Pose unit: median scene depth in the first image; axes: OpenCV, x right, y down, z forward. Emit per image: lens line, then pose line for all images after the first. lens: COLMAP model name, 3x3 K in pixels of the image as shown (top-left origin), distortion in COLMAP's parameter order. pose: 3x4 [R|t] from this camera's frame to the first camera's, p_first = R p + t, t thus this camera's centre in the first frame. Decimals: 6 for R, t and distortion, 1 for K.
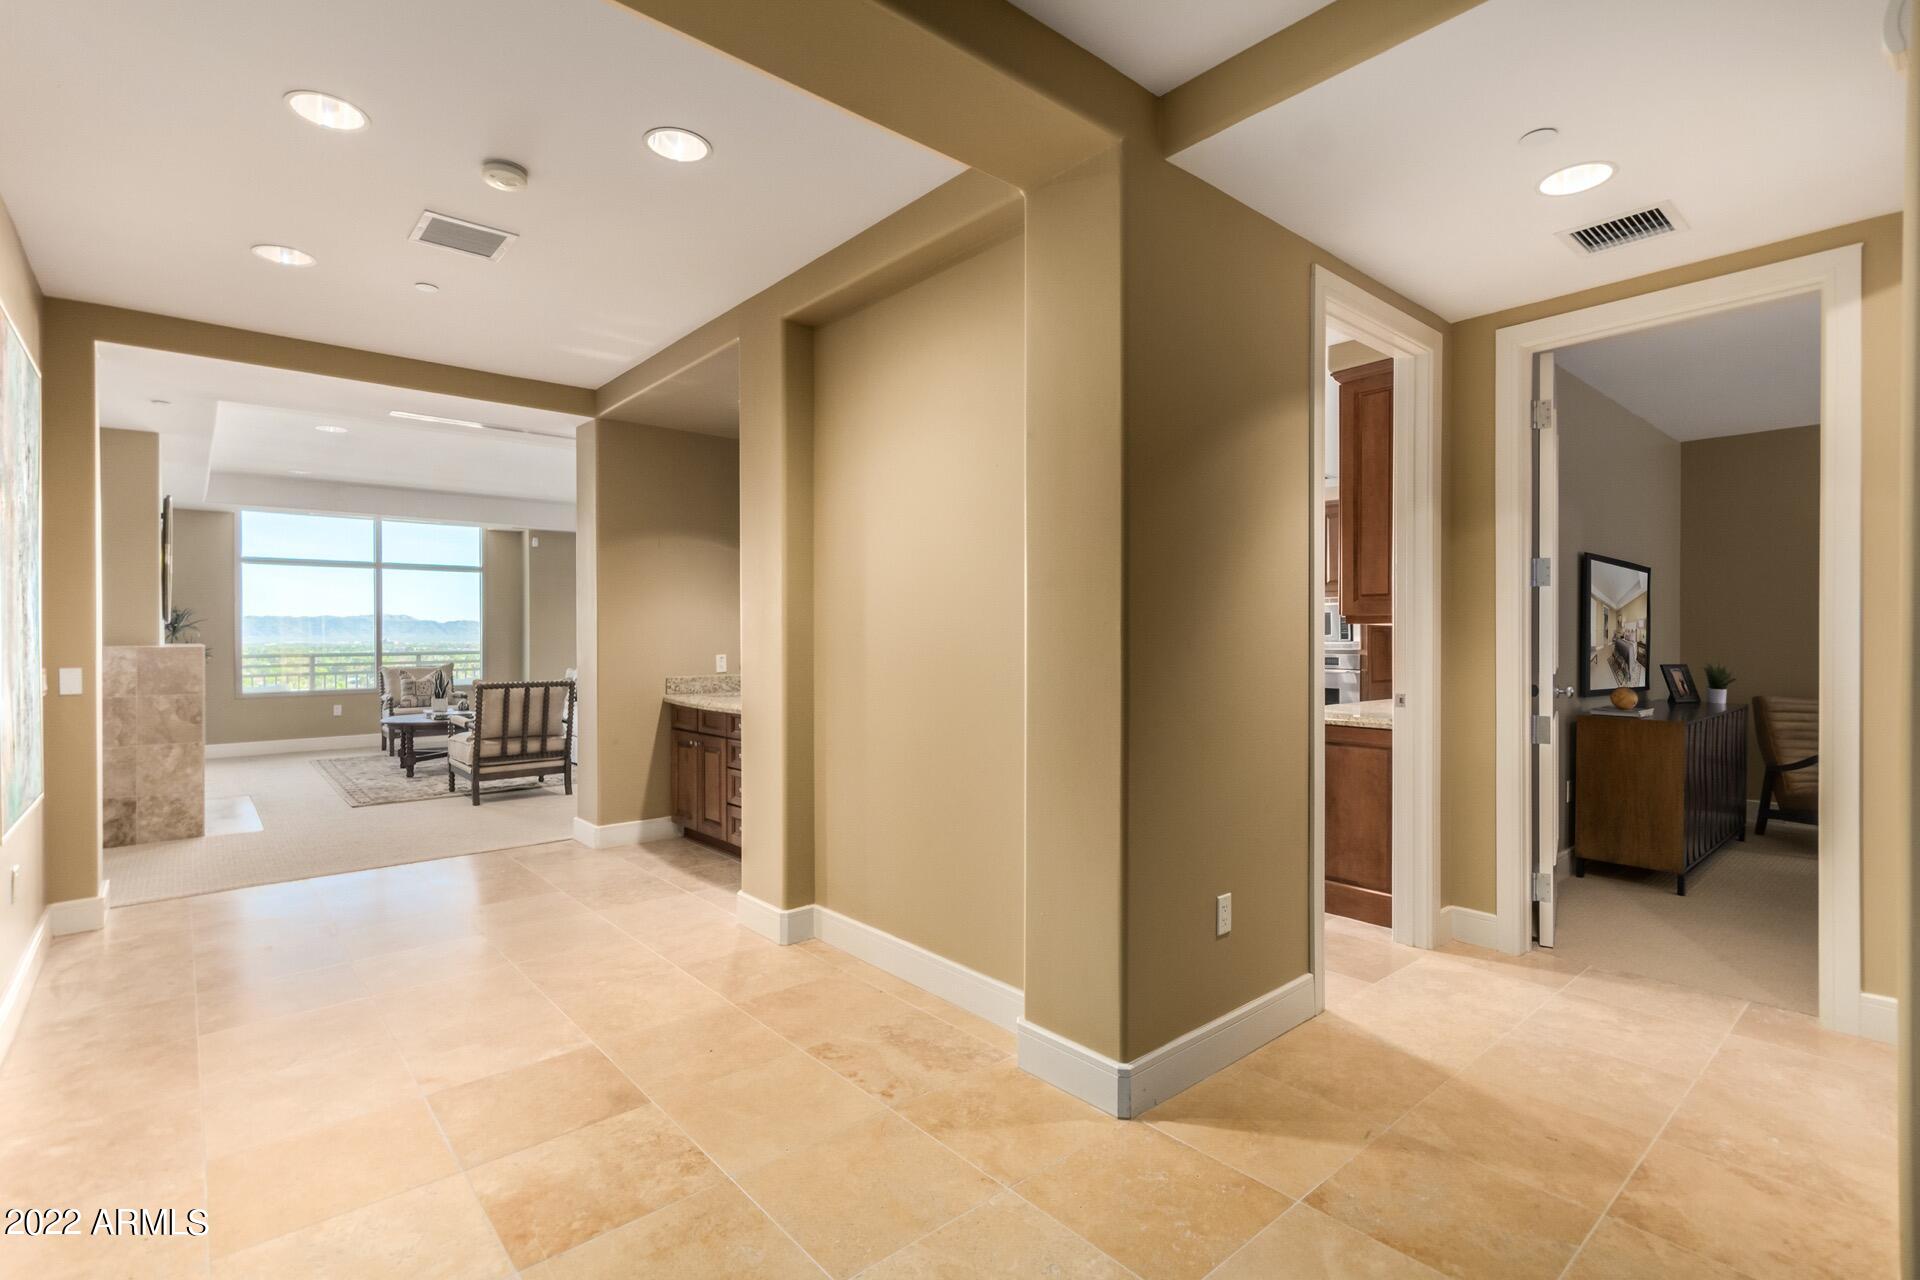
lens RADIAL K [[906.6, 0, 962.3], [0, 906.6, 641.3], [0, 0, 1]] dist [-0.000899, 0.000078]
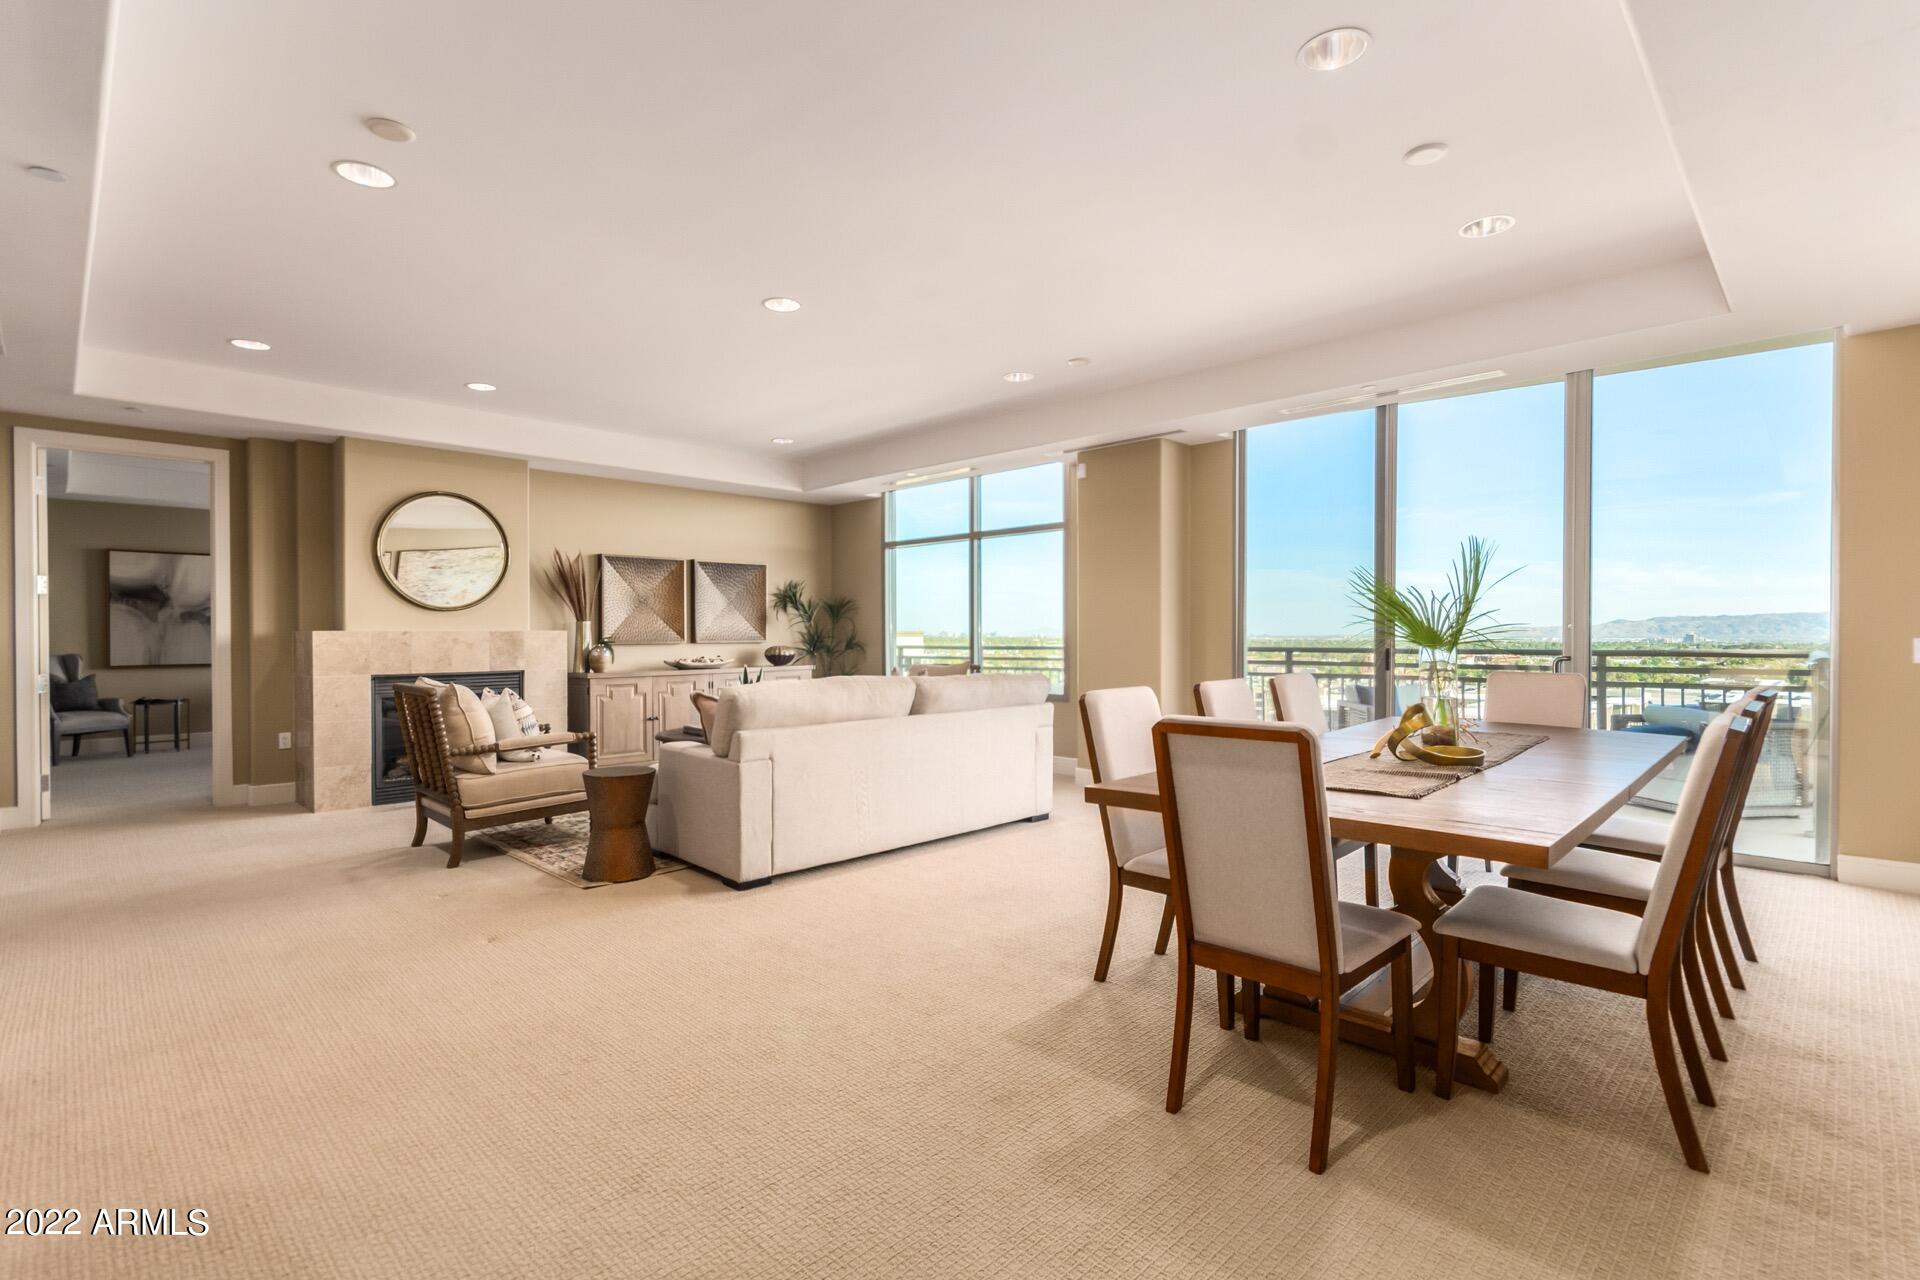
lens RADIAL K [[893.6, 0, 969.1], [0, 893.6, 640.6], [0, 0, 1]] dist [0.005362, 0.000355]
pose [[0.090253, 0.011187, -0.995856, 0.158908], [-0.005271, 0.999928, 0.010755, -0.000494], [0.995905, 0.004278, 0.090306, 1.071588]]
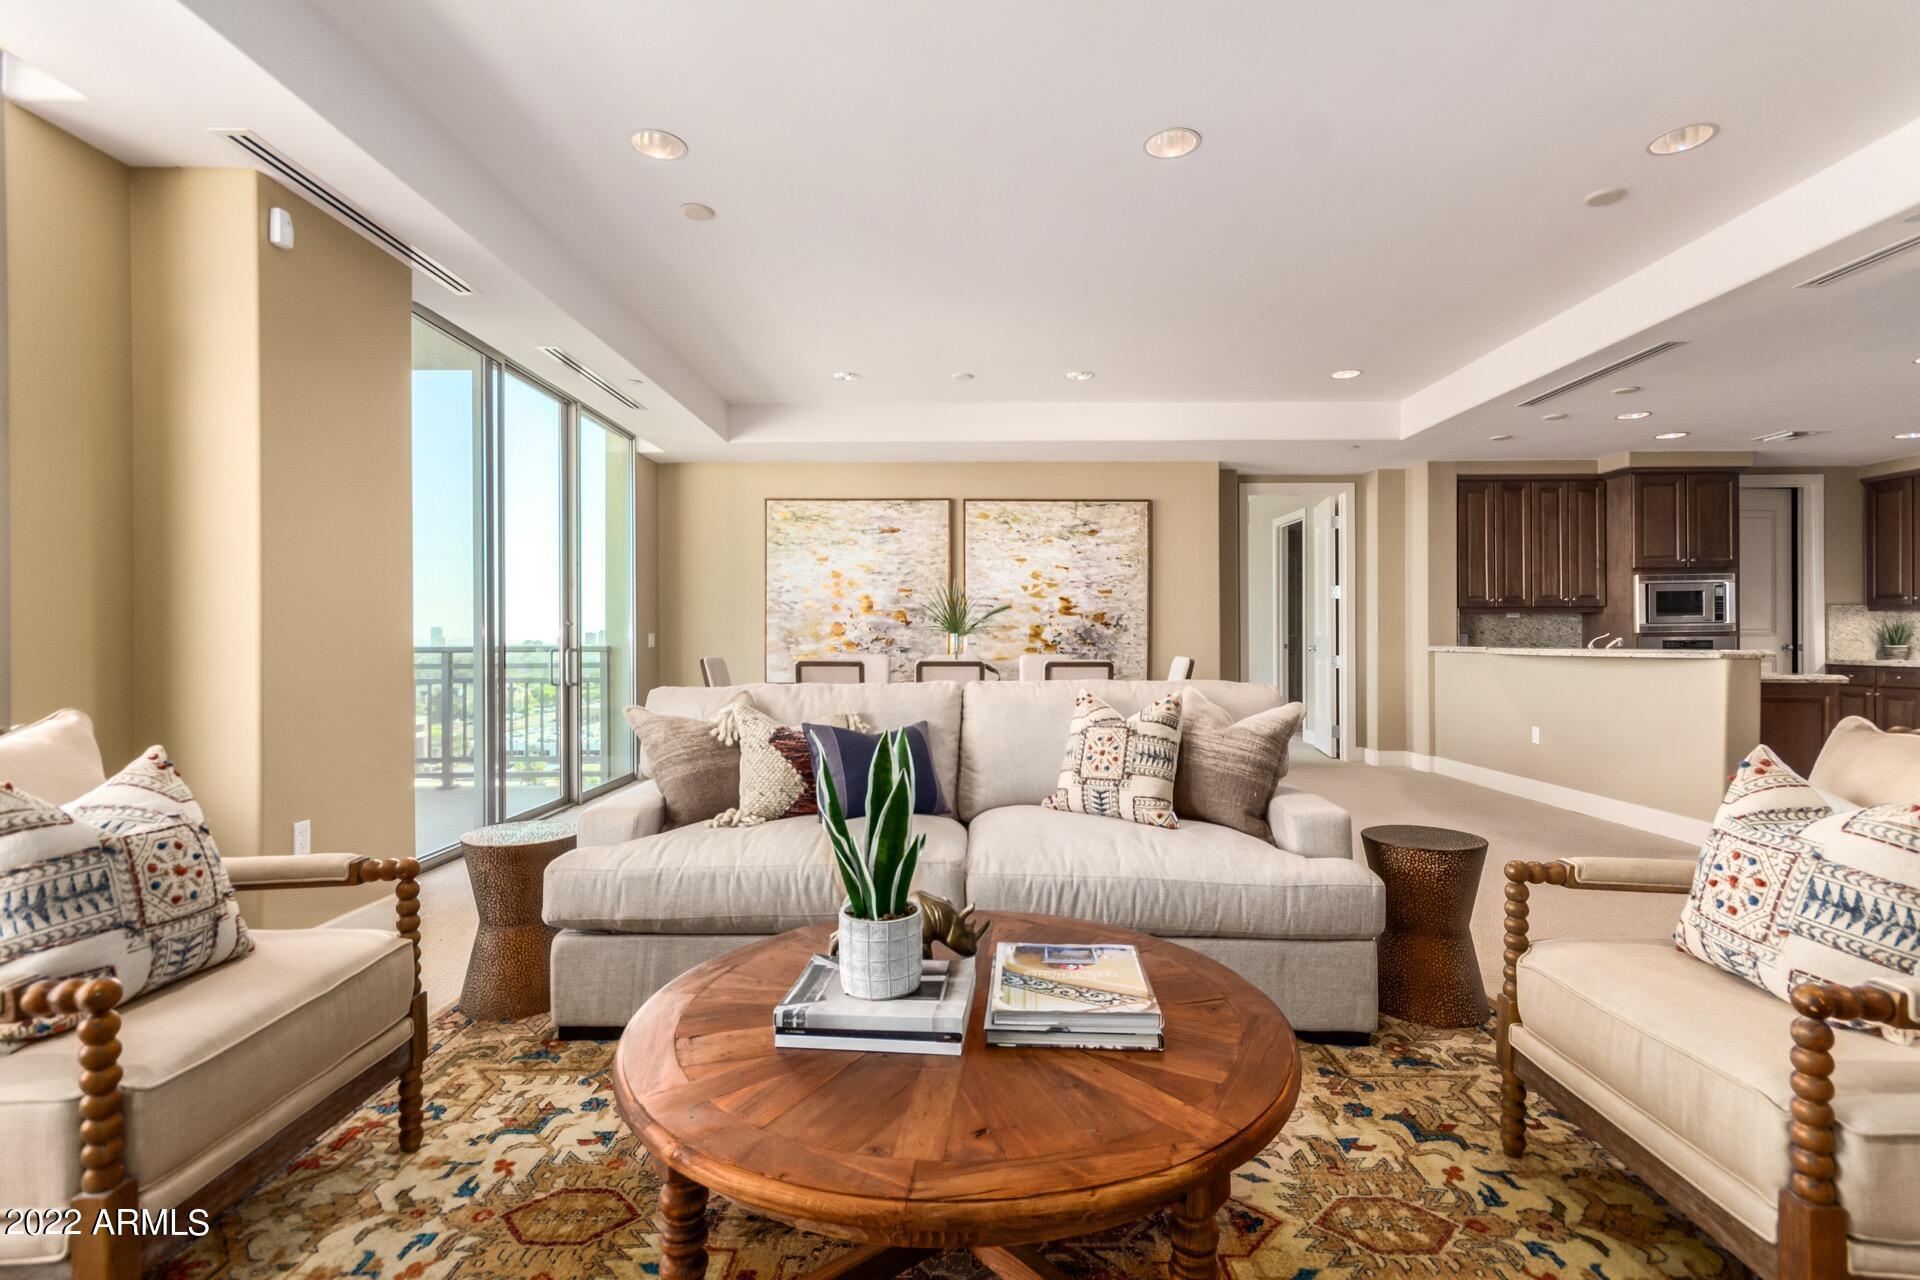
lens RADIAL K [[893.6, 0, 969.1], [0, 893.6, 640.6], [0, 0, 1]] dist [0.005362, 0.000355]
pose [[0.656408, -0.001484, 0.754404, -0.663519], [0.006217, 0.999975, -0.003442, 0.011576], [-0.754380, 0.006949, 0.656401, 0.843326]]
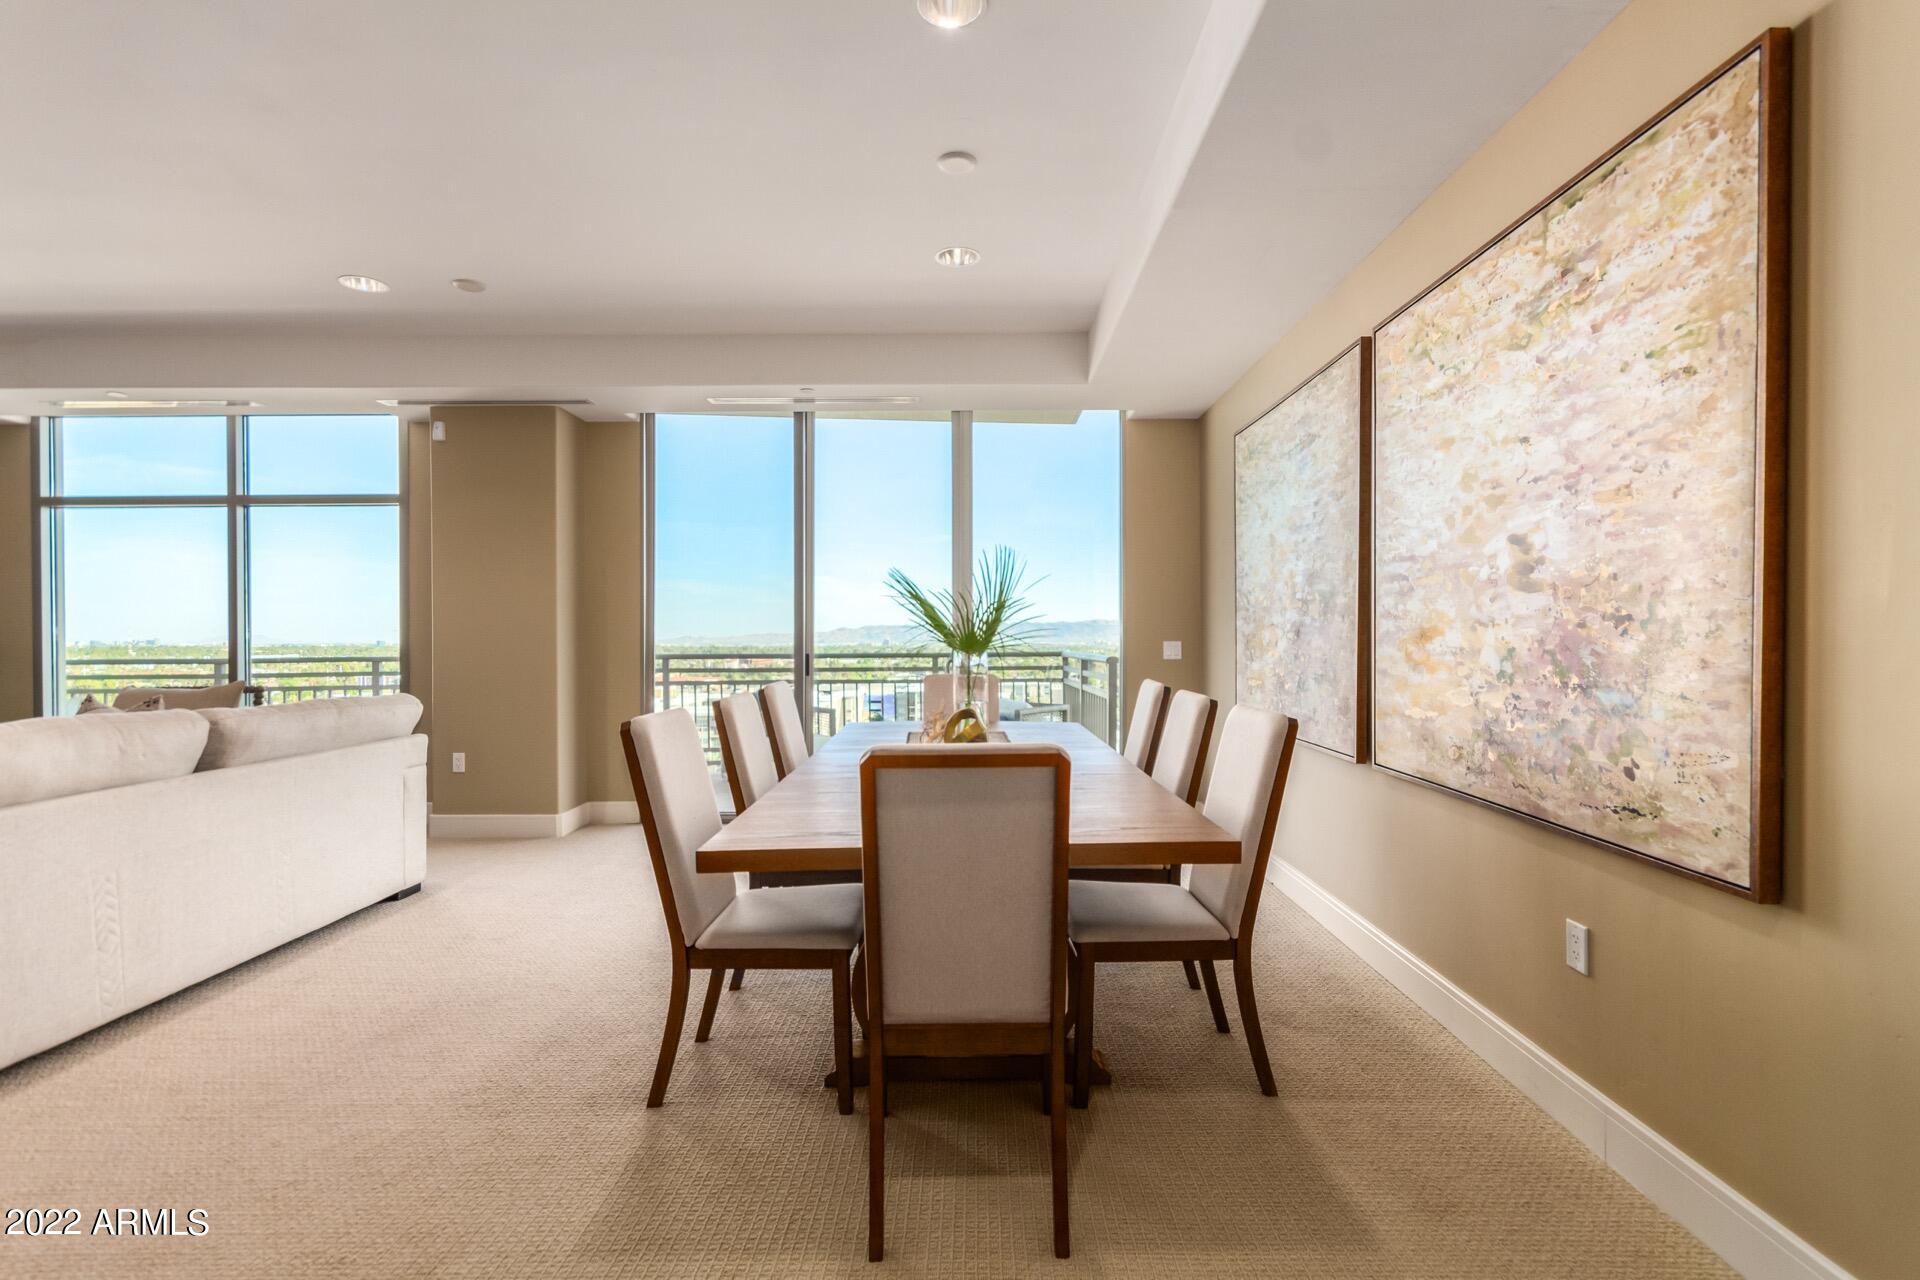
lens RADIAL K [[886.9, 0, 967.9], [0, 886.9, 640.4], [0, 0, 1]] dist [0.008100, -0.000975]
pose [[0.756947, 0.001428, -0.653475, 0.057145], [-0.002304, 0.999997, -0.000484, 0.000457], [0.653473, 0.001872, 0.756948, 1.019128]]
